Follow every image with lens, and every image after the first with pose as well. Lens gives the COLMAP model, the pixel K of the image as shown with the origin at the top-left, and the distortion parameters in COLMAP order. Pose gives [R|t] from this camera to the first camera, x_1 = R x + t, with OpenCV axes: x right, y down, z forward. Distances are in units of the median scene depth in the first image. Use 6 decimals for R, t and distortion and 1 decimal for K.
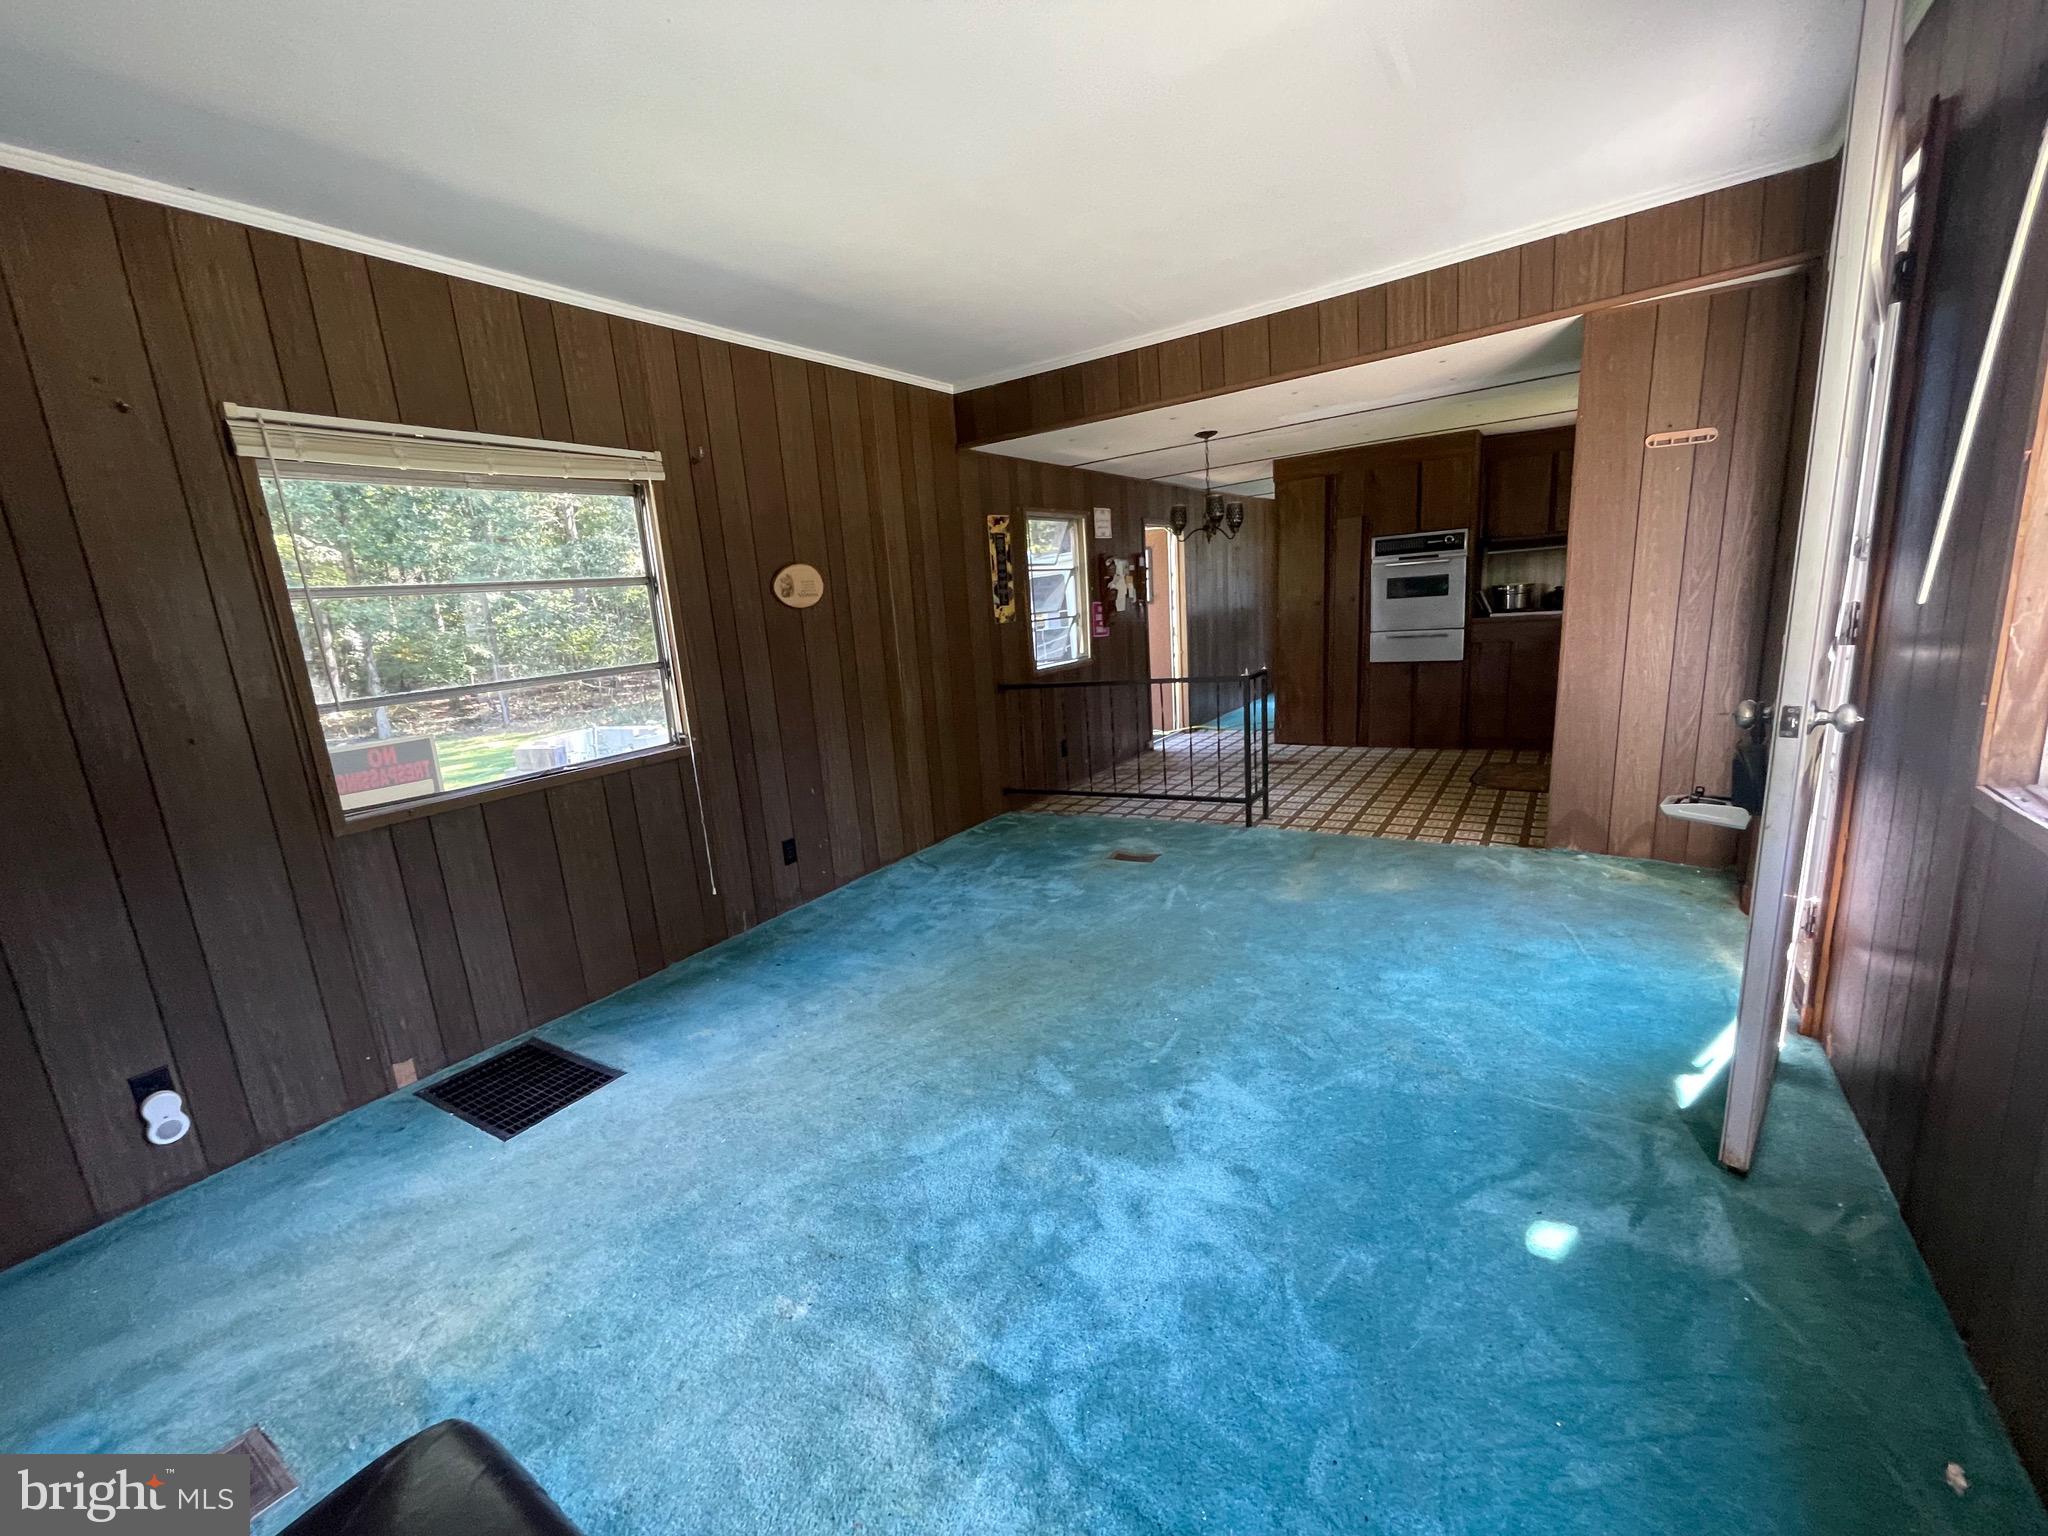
lens RADIAL K [[810.9, 0, 1019.1], [0, 810.9, 765.0], [0, 0, 1]] dist [-0.000830, -0.000471]
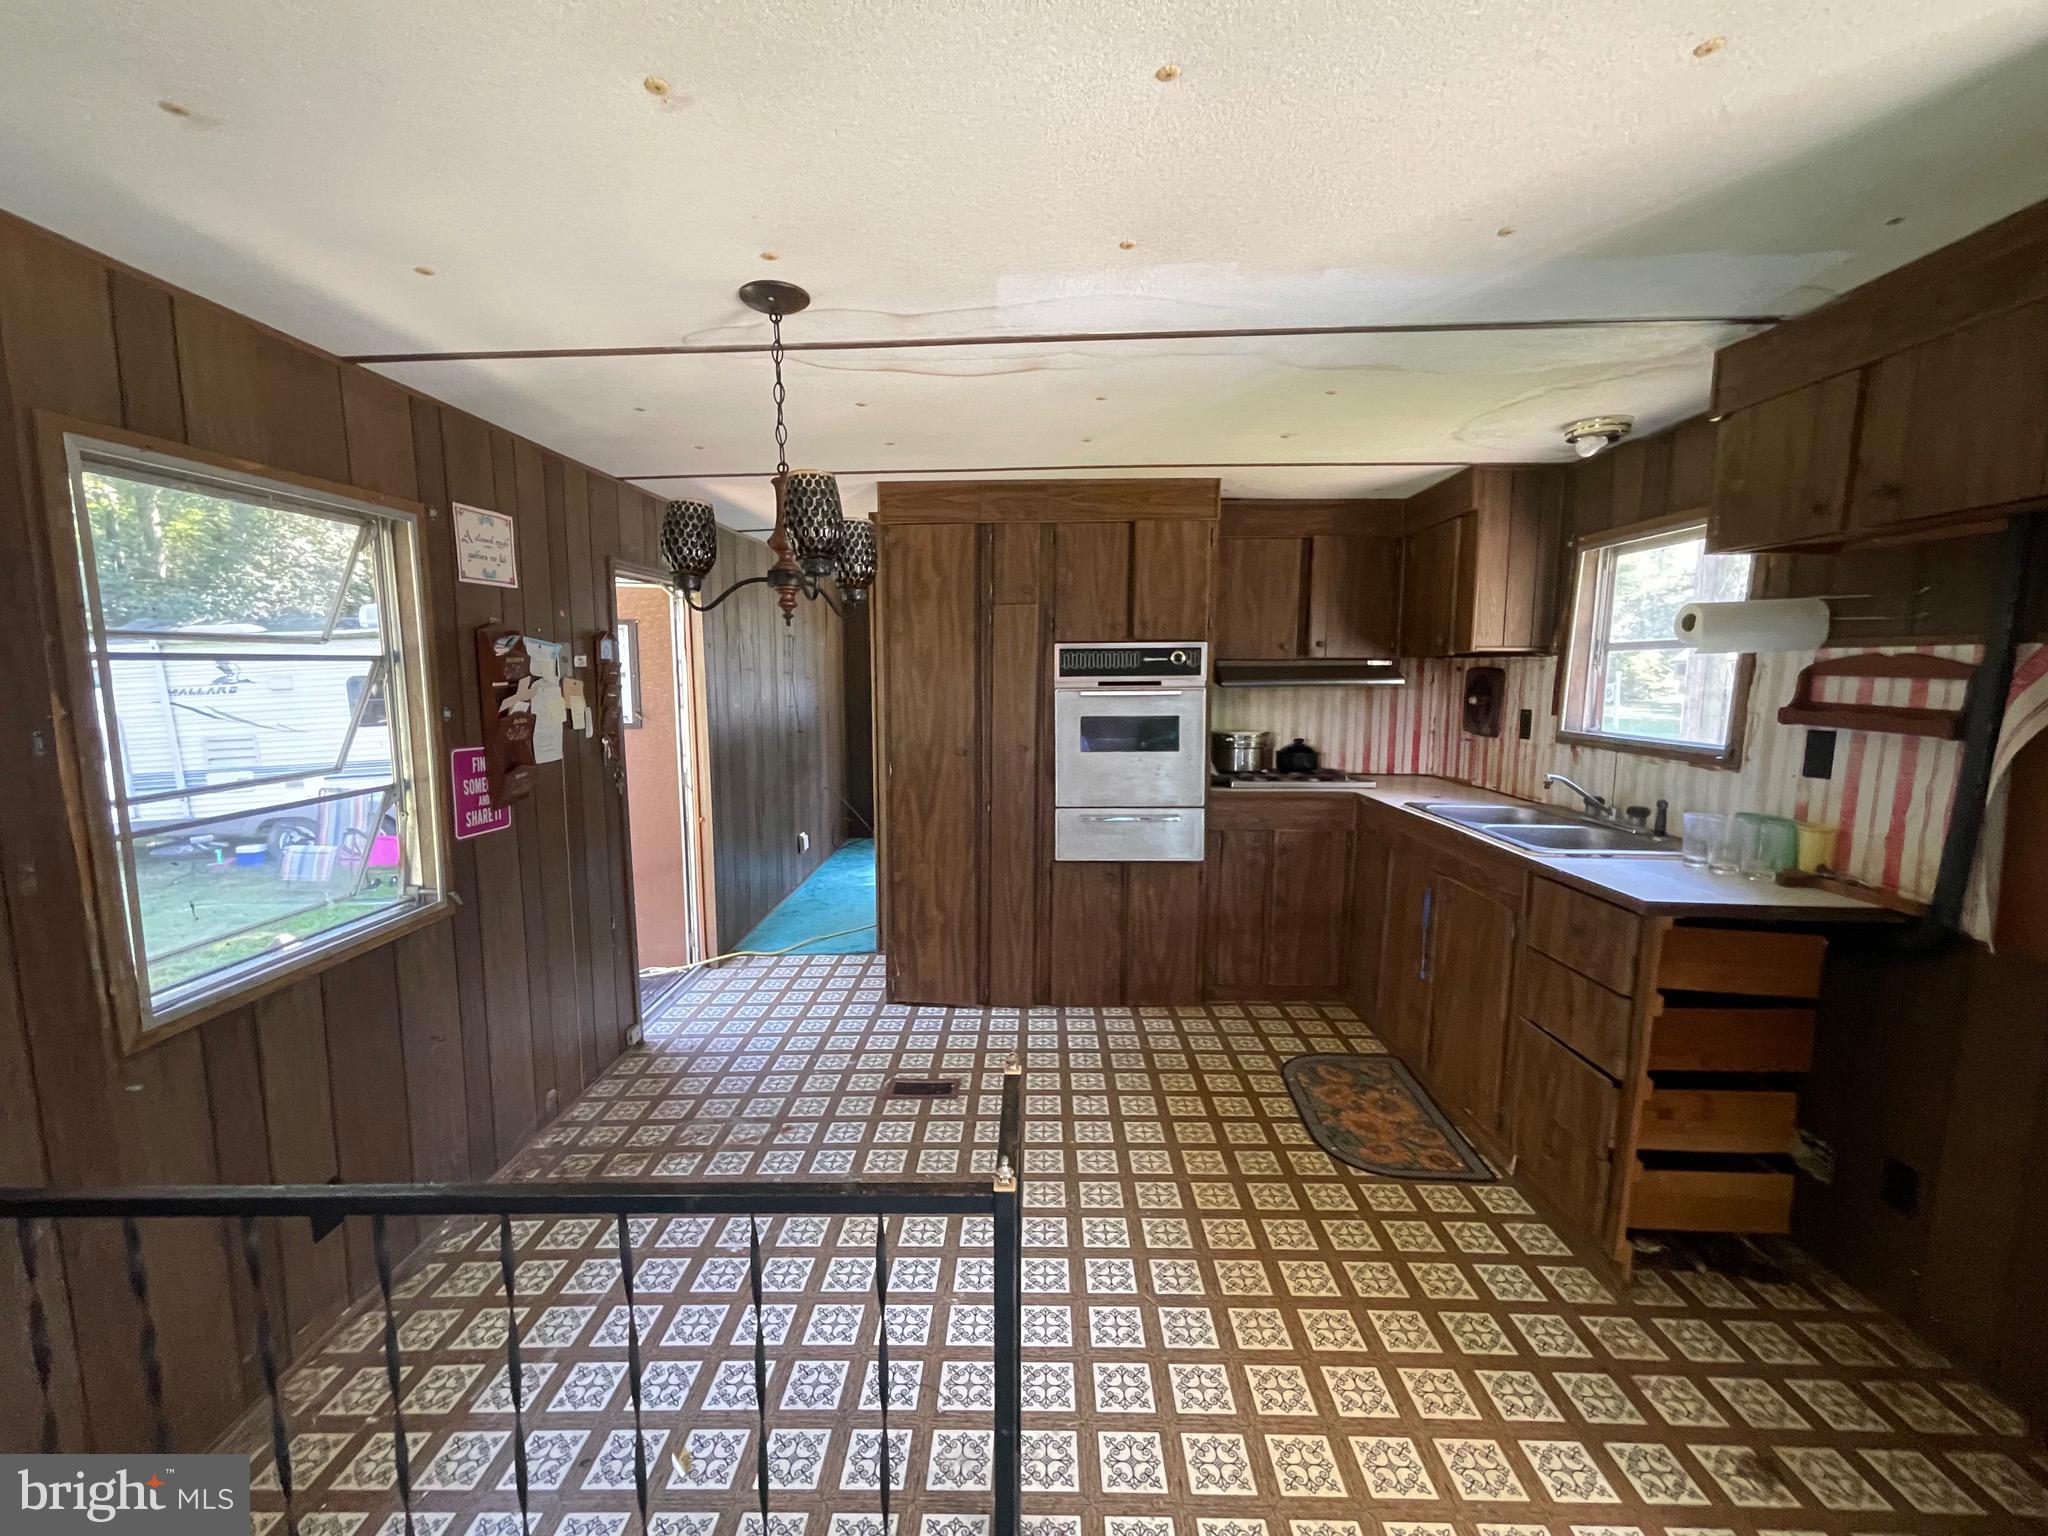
lens RADIAL K [[810.9, 0, 1019.1], [0, 810.9, 765.0], [0, 0, 1]] dist [-0.000830, -0.000471]
pose [[0.841260, 0.003261, 0.540620, 0.113724], [0.050320, 0.995169, -0.084306, -0.153991], [-0.538283, 0.098127, 0.837032, 0.566436]]
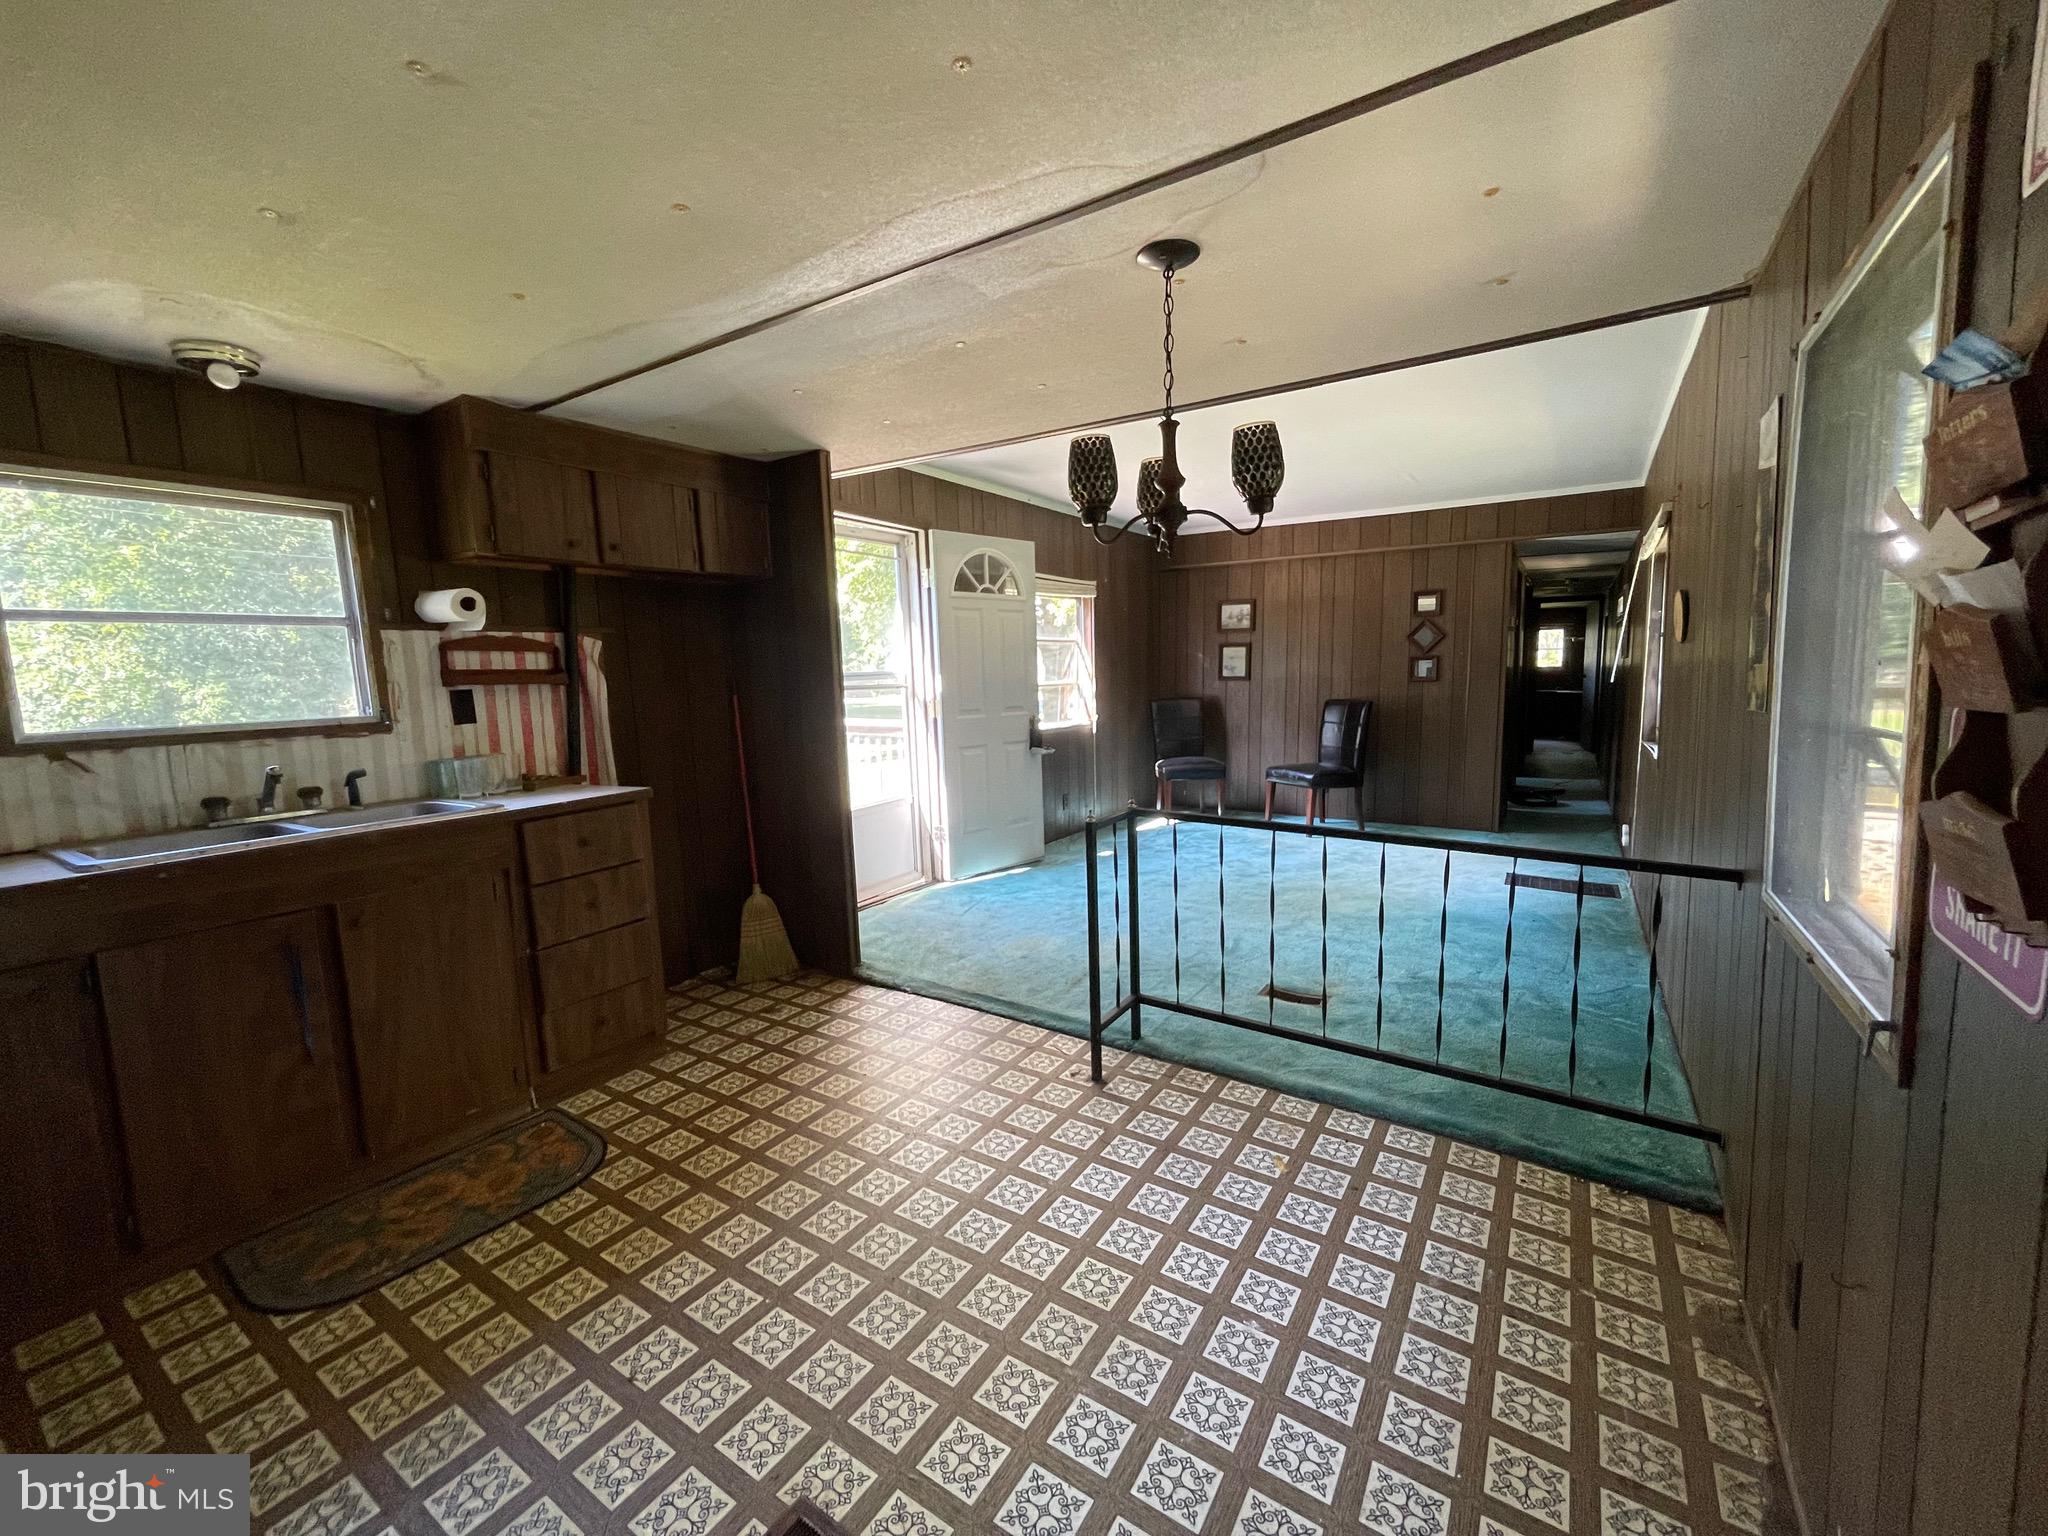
lens RADIAL K [[810.9, 0, 1019.1], [0, 810.9, 765.0], [0, 0, 1]] dist [-0.000830, -0.000471]
pose [[-0.994731, 0.101301, 0.015735, 0.256528], [0.101181, 0.945461, 0.309621, -0.255173], [0.016488, 0.309582, -0.950730, 1.154720]]
